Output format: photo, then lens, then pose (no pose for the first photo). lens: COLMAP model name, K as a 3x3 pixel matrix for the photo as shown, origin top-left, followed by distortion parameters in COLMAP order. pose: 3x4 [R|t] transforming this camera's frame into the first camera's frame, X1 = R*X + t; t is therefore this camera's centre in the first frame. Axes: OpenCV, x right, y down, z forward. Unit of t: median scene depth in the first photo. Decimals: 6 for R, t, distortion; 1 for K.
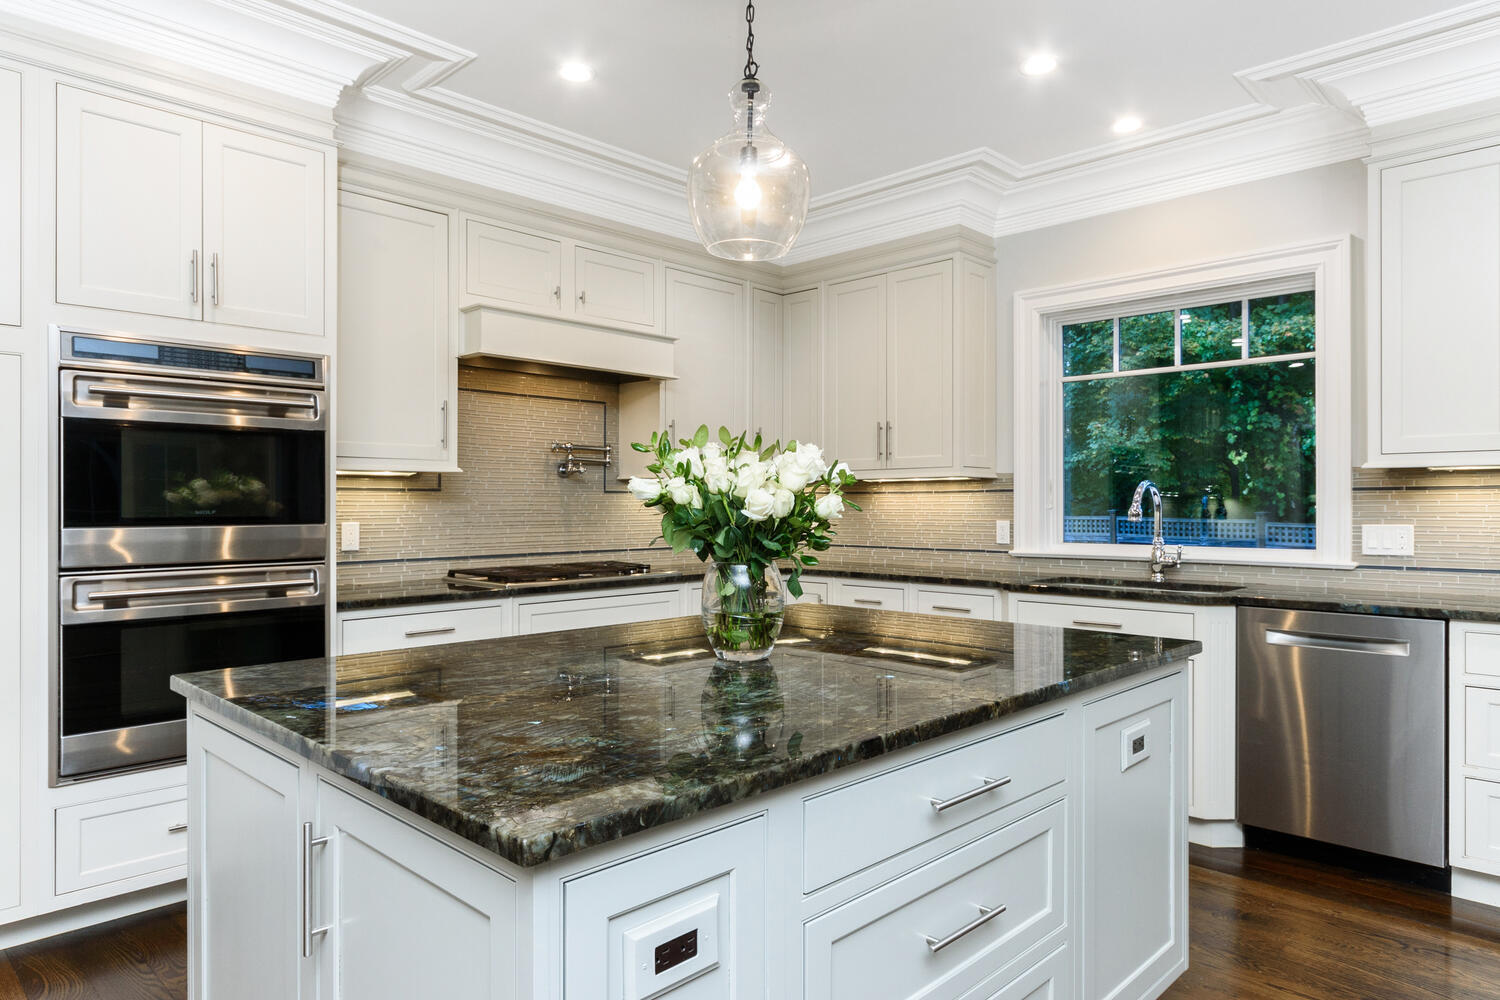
lens RADIAL K [[963.4, 0, 750.0], [0, 963.4, 500.0], [0, 0, 1]] dist [-0.009699, -0.000854]
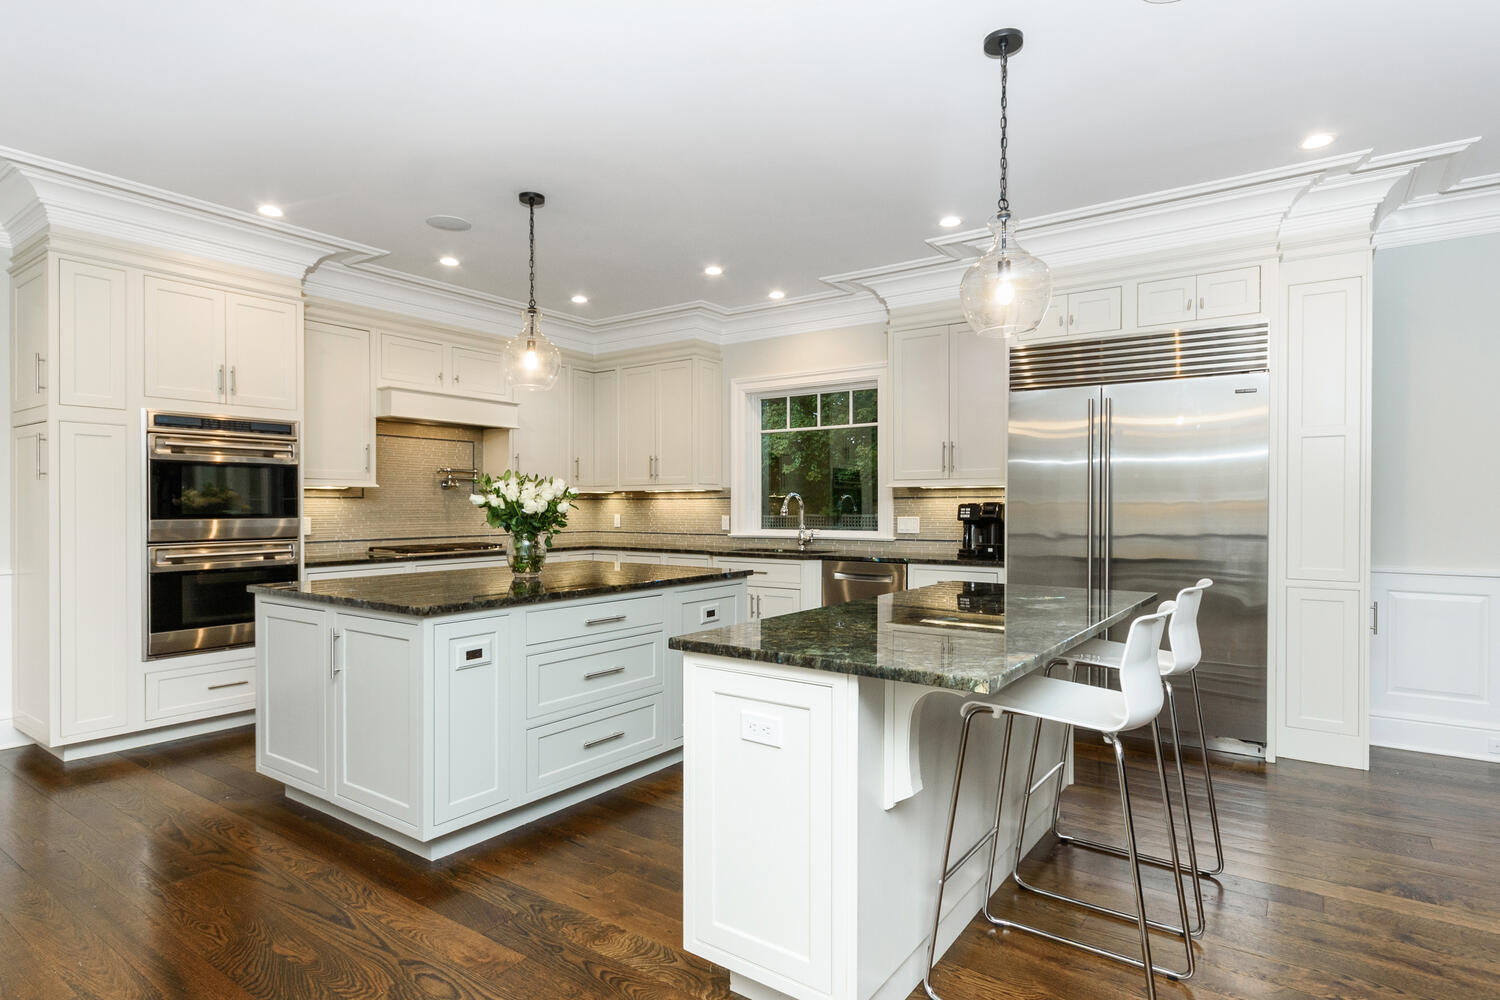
lens RADIAL K [[822.5, 0, 781.9], [0, 822.5, 506.3], [0, 0, 1]] dist [0.004409, 0.000503]
pose [[0.982686, -0.000632, 0.185276, 0.138882], [-0.000291, 0.999988, 0.004956, -0.003662], [-0.185277, -0.004924, 0.982674, -0.605315]]
